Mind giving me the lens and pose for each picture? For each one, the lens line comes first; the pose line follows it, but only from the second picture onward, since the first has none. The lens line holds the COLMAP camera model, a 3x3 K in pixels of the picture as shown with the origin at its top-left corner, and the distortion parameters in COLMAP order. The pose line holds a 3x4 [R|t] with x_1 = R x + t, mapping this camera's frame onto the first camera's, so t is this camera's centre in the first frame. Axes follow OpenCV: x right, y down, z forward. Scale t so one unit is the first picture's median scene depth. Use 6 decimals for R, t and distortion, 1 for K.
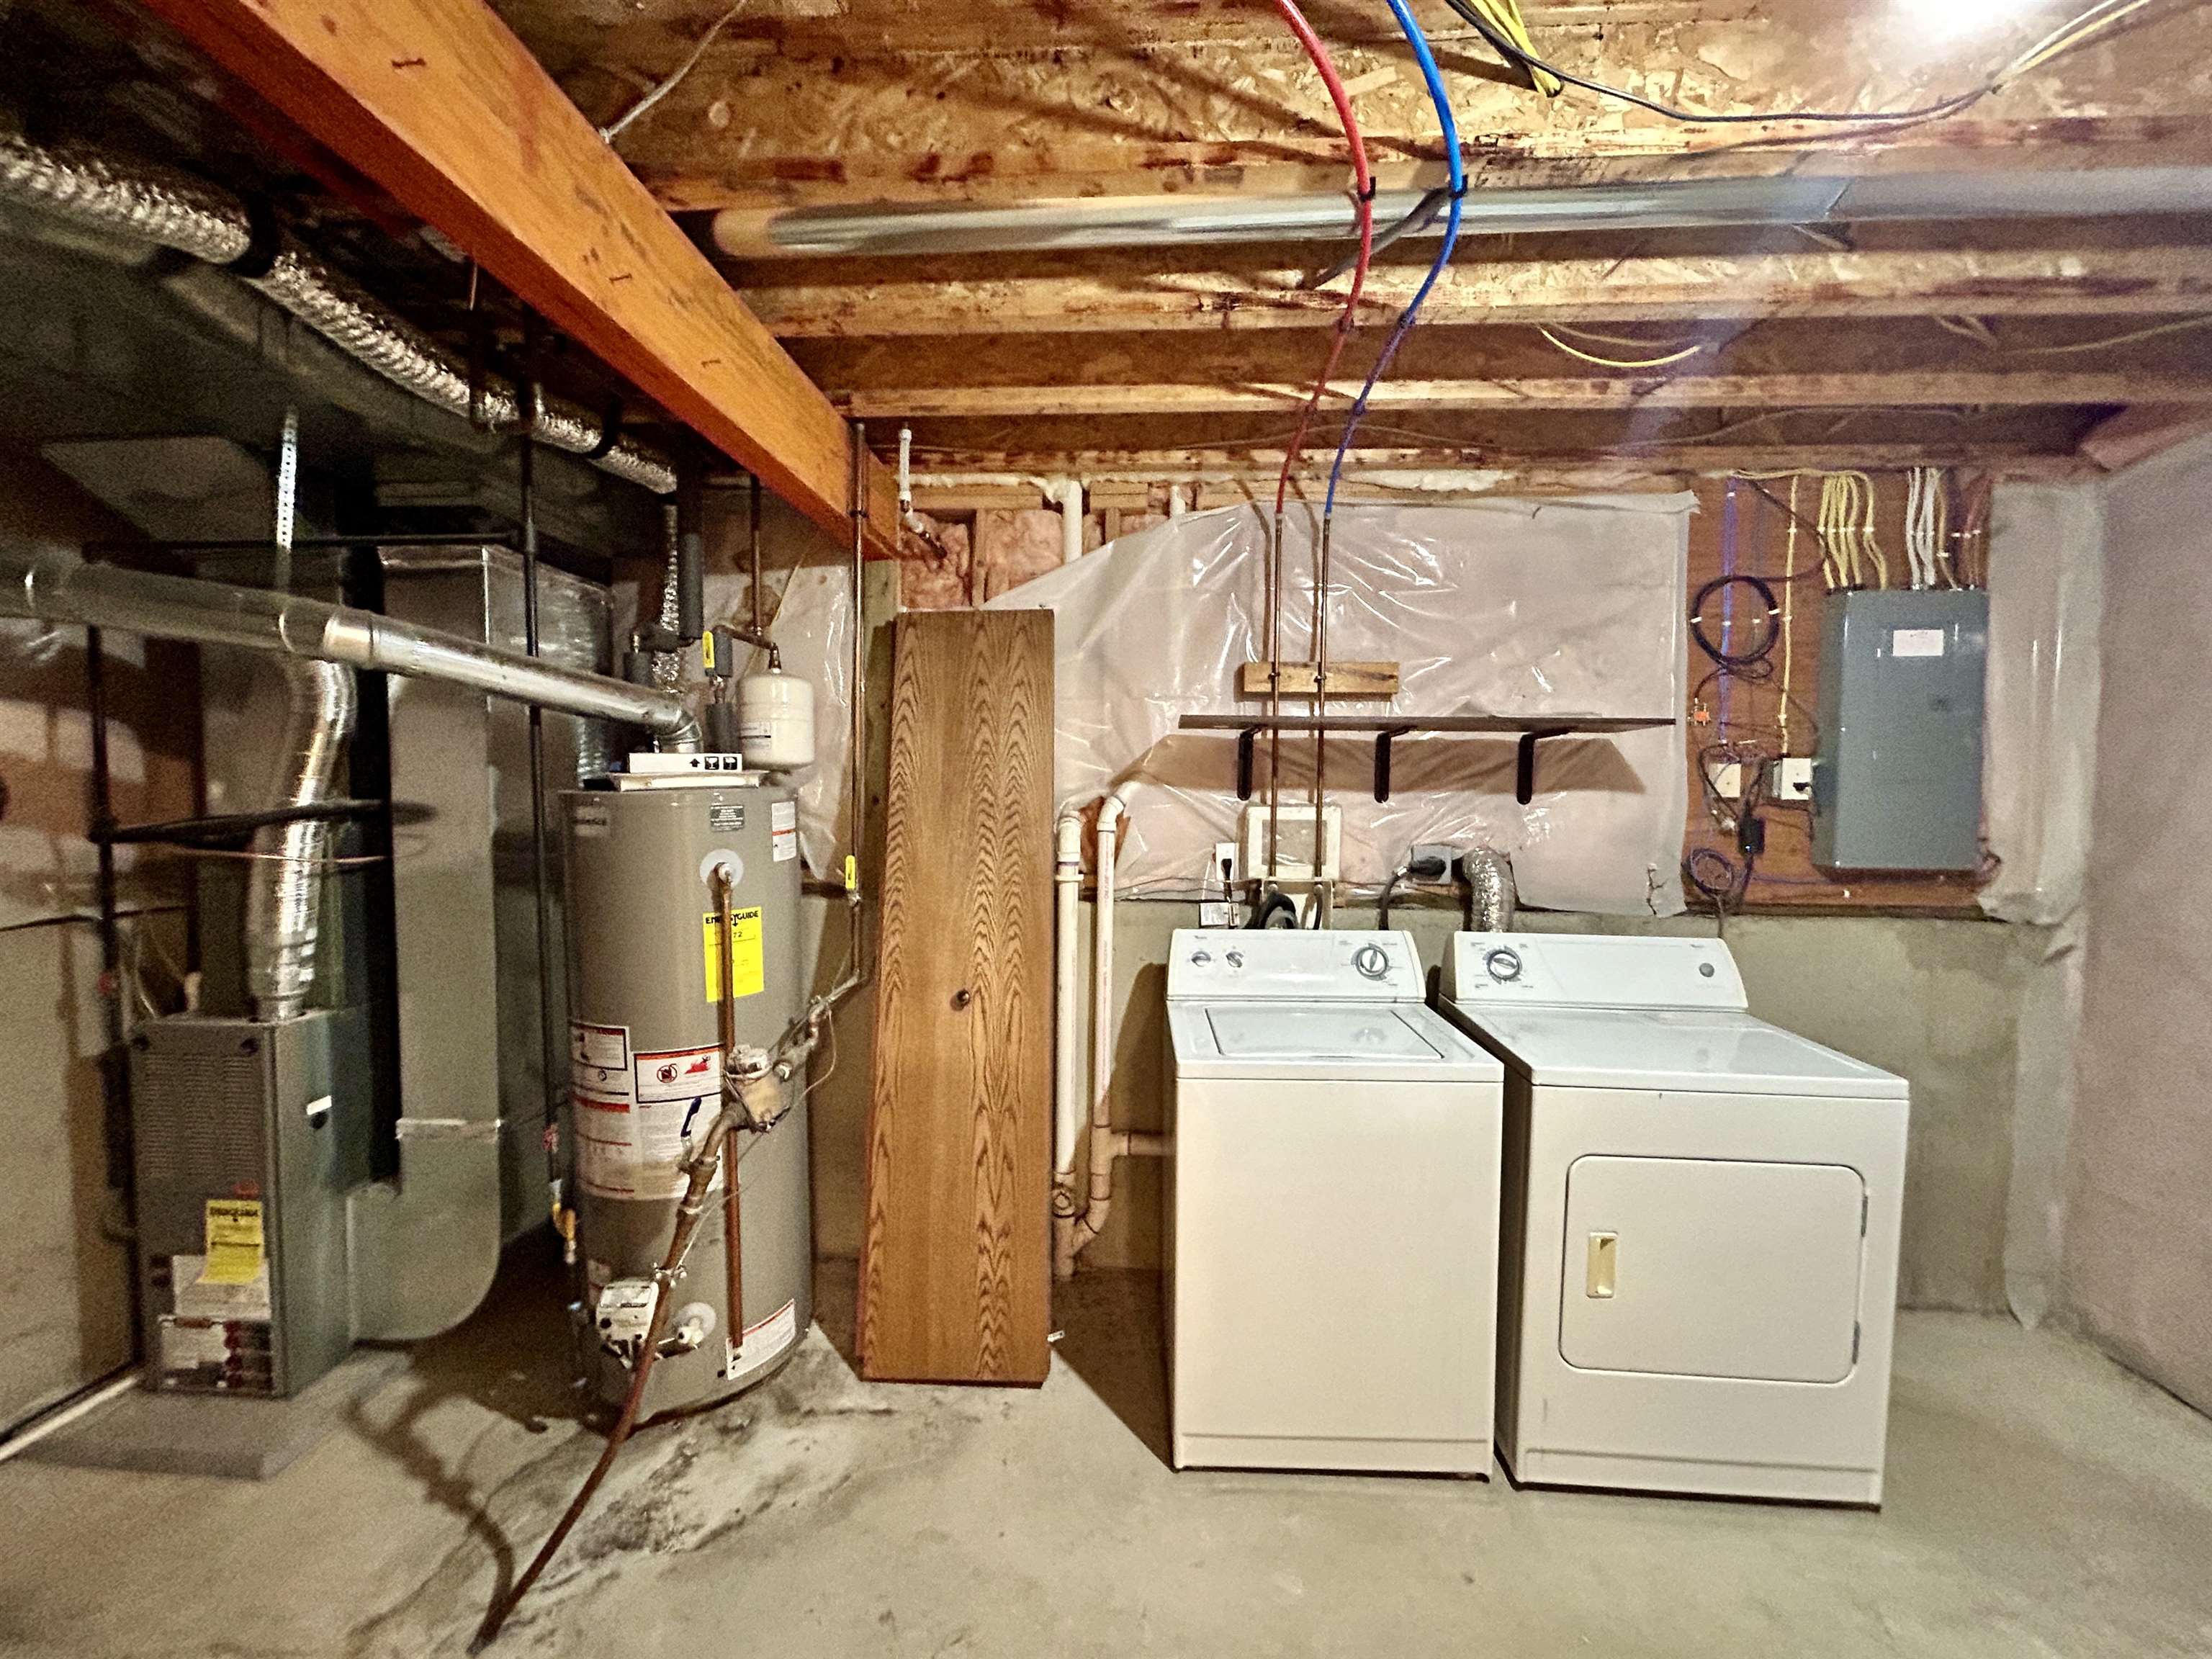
lens RADIAL K [[897.4, 0, 1102.4], [0, 897.4, 834.9], [0, 0, 1]] dist [0.000185, 0.000122]
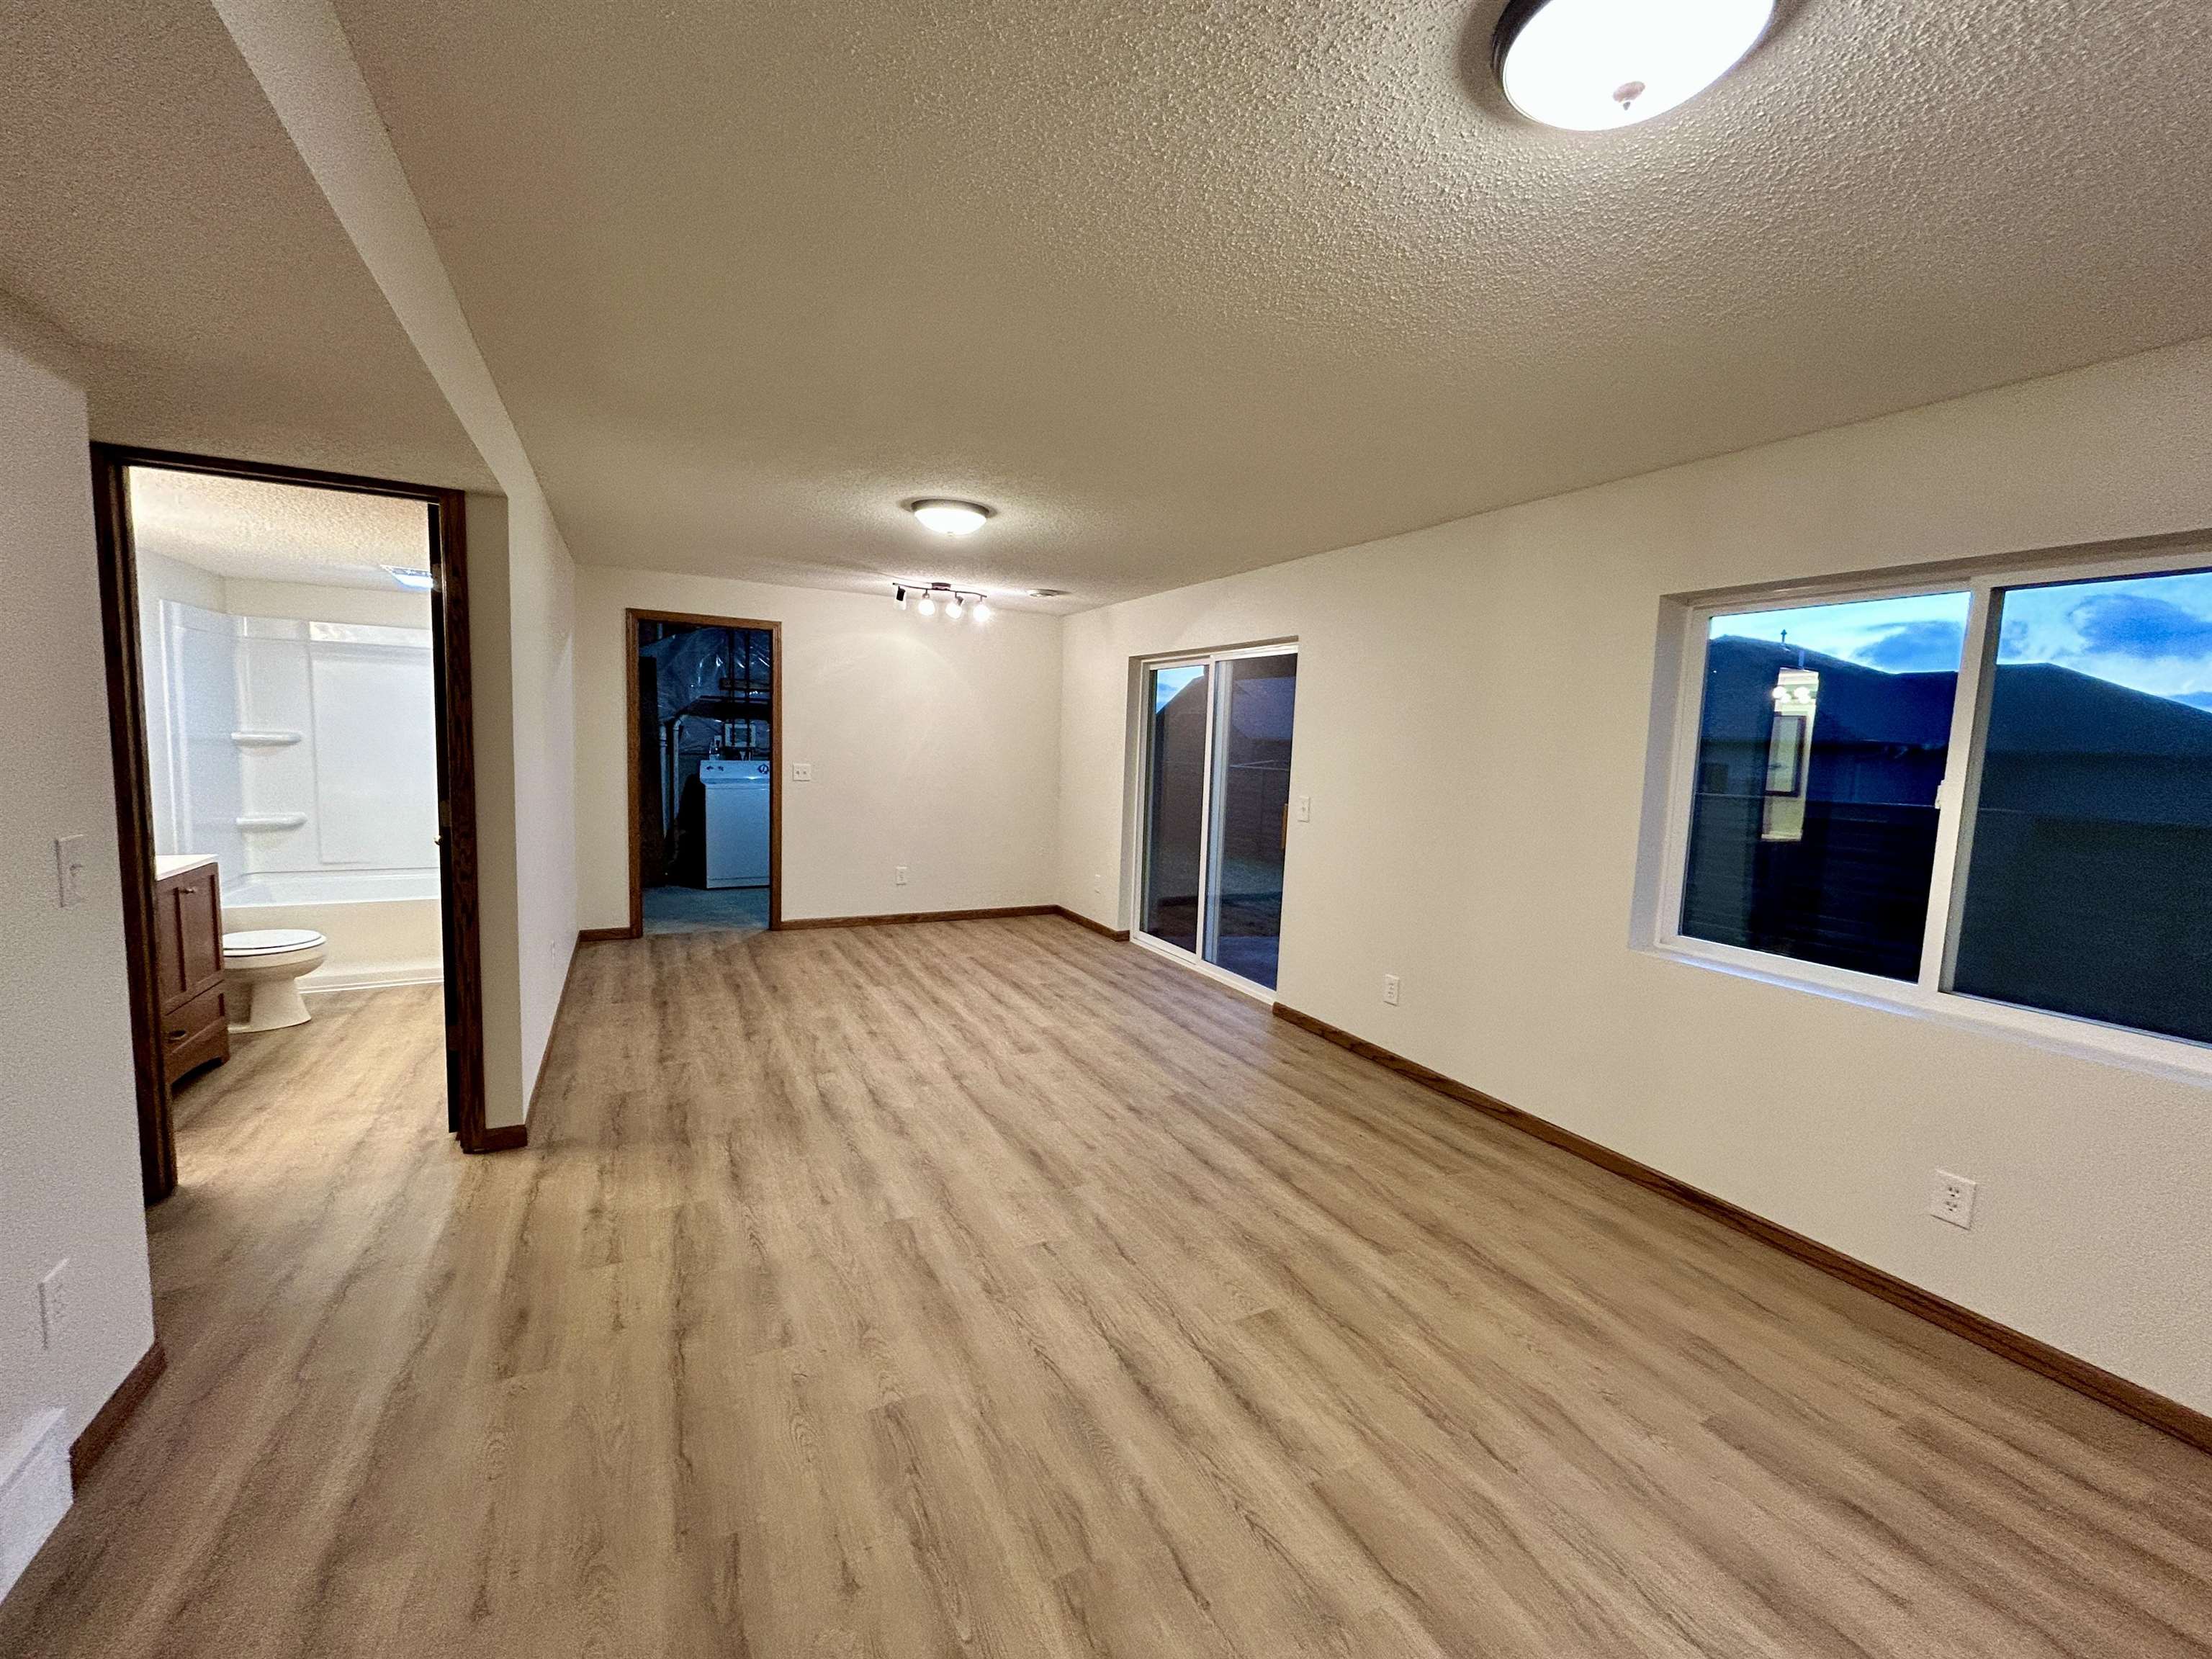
lens RADIAL K [[897.4, 0, 1110.8], [0, 897.4, 822.8], [0, 0, 1]] dist [0.000185, 0.000122]
pose [[0.861206, -0.029276, 0.507412, -0.285586], [-0.001866, 0.998151, 0.060757, 0.124249], [-0.508253, -0.053271, 0.859559, -2.467626]]
